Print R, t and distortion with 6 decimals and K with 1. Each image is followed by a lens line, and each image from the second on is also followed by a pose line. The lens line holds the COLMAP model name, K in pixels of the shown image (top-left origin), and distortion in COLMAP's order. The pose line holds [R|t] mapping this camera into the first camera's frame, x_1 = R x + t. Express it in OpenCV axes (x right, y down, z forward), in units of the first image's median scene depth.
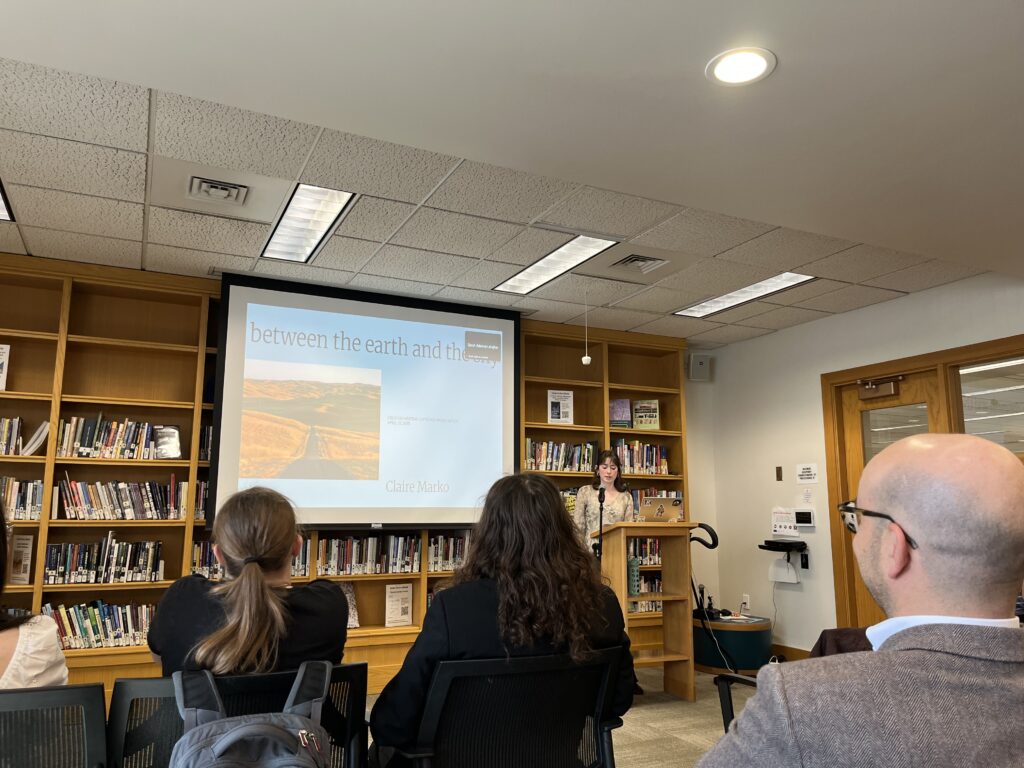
lens RADIAL K [[780.9, 0, 511.0], [0, 780.9, 391.2], [0, 0, 1]] dist [0.068458, -0.083326]
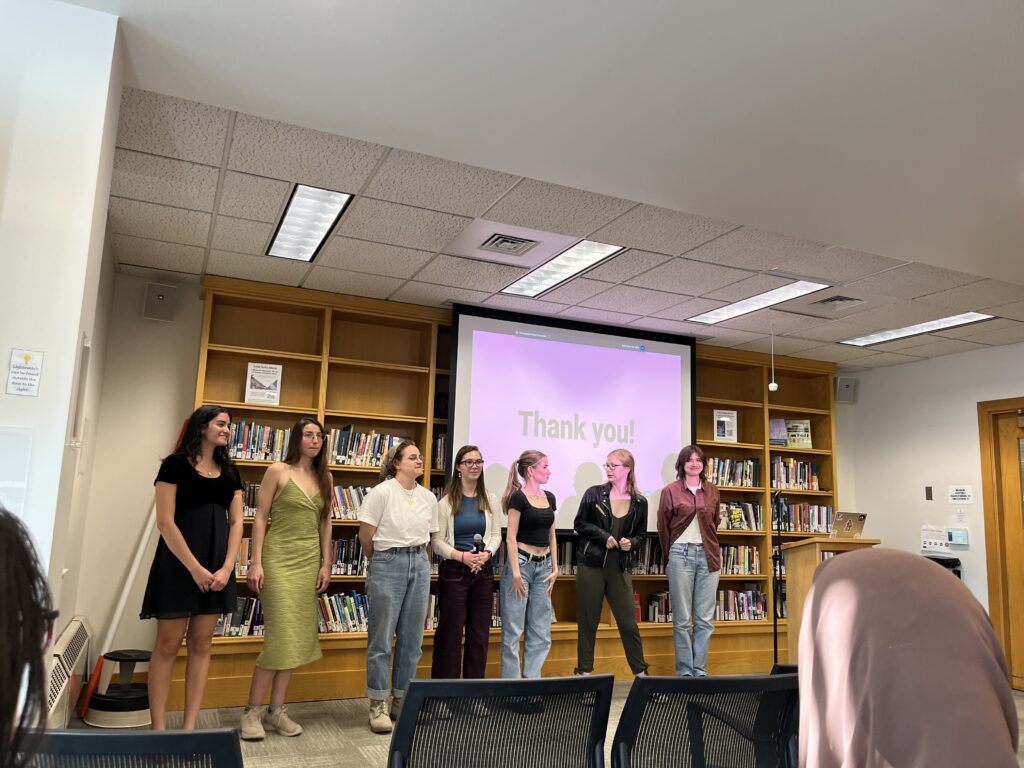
lens RADIAL K [[780.9, 0, 508.3], [0, 780.9, 386.3], [0, 0, 1]] dist [0.068458, -0.083326]
pose [[0.998950, 0.024313, -0.038826, -0.229888], [-0.024335, 0.999704, -0.000095, -0.031627], [0.038813, 0.001040, 0.999246, -0.110559]]
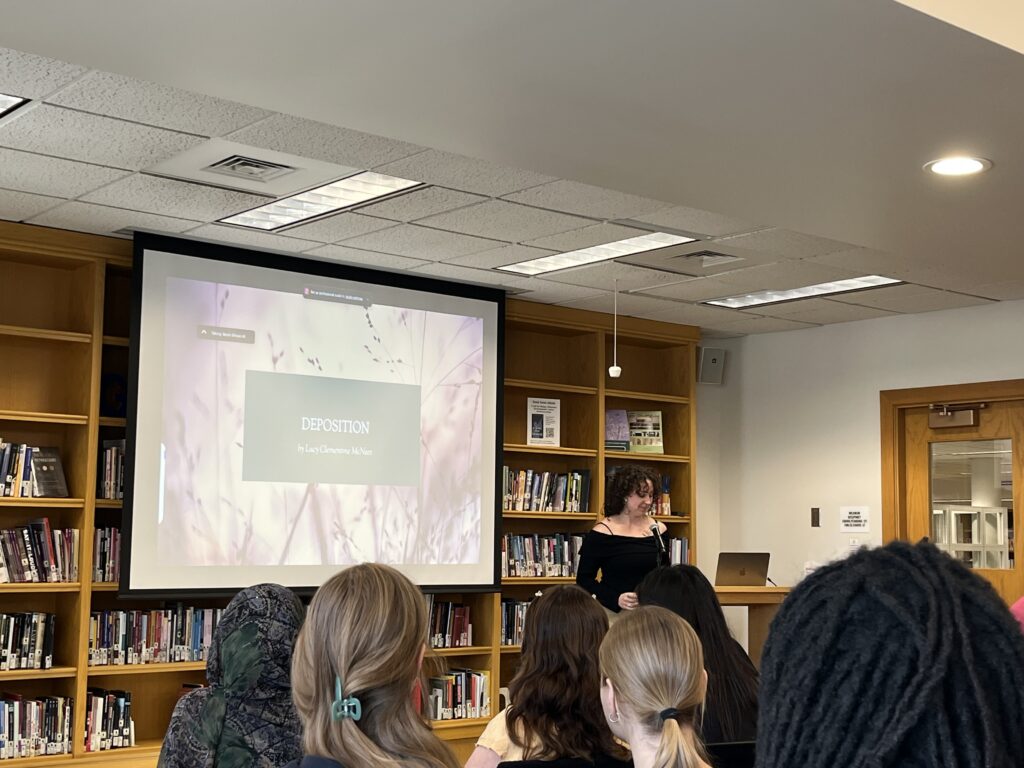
lens RADIAL K [[1447.6, 0, 528.0], [0, 1447.6, 393.0], [0, 0, 1]] dist [0.062677, 0.000000]
pose [[0.970343, 0.034849, 0.239207, -0.315731], [-0.048551, 0.997485, 0.051630, -0.086807], [-0.236807, -0.061712, 0.969595, -0.326670]]
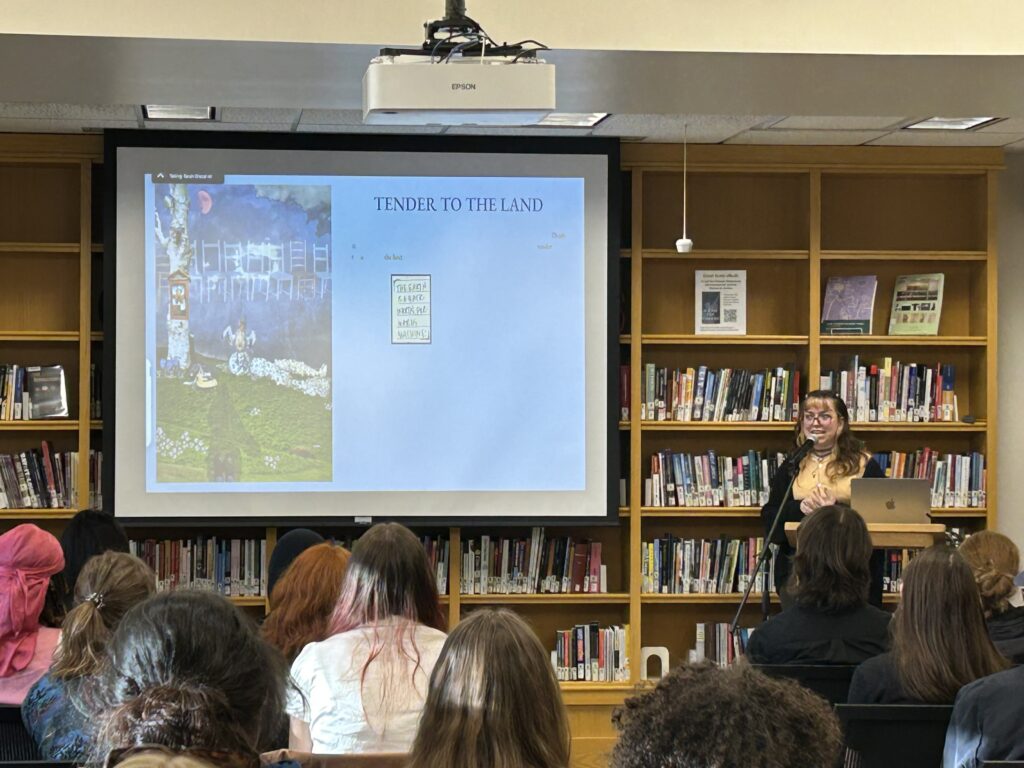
lens RADIAL K [[2832.4, 0, 517.2], [0, 2832.4, 392.6], [0, 0, 1]] dist [0.252564, 0.000000]
pose [[0.943487, -0.000718, -0.331409, 0.679405], [0.051283, 0.988269, 0.143858, -0.241850], [0.327417, -0.152724, 0.932455, -1.024251]]
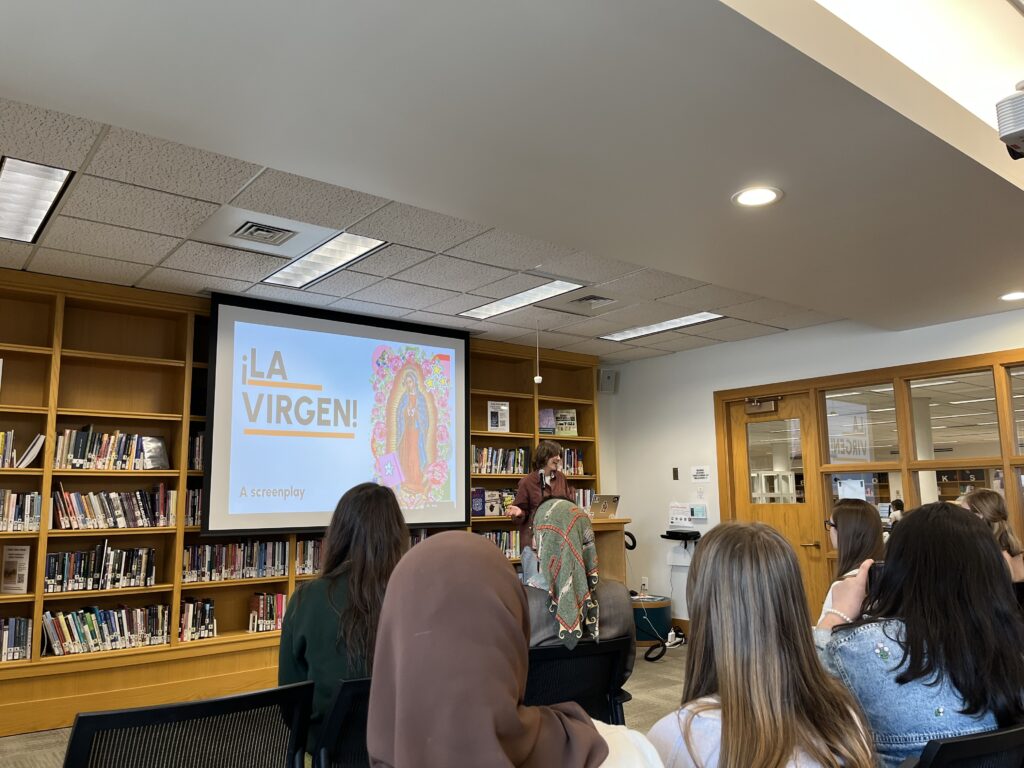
lens RADIAL K [[780.9, 0, 510.9], [0, 780.9, 387.8], [0, 0, 1]] dist [0.068458, -0.083326]
pose [[0.976136, 0.016380, 0.216544, -0.191651], [-0.019182, 0.999757, 0.010842, -0.039422], [-0.216314, -0.014737, 0.976213, -0.114398]]
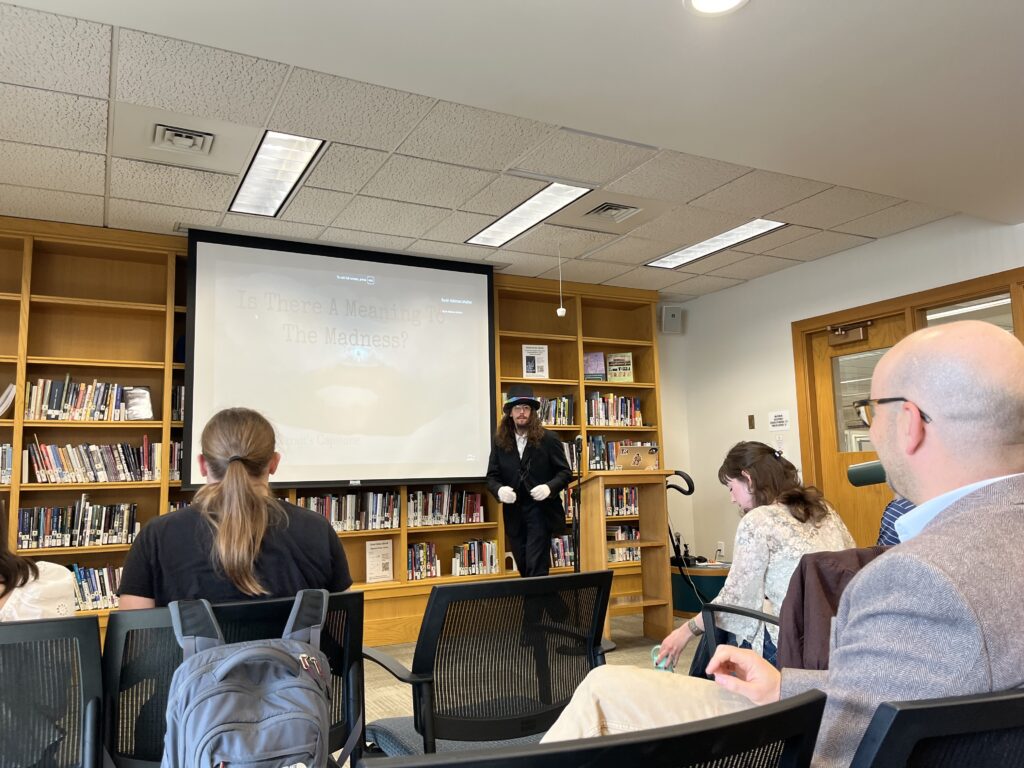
lens RADIAL K [[780.9, 0, 508.7], [0, 780.9, 382.8], [0, 0, 1]] dist [0.068458, -0.083326]
pose [[0.999048, -0.024557, 0.036063, -0.008863], [0.023385, 0.999196, 0.032572, 0.016860], [-0.036834, -0.031698, 0.998819, 0.001046]]
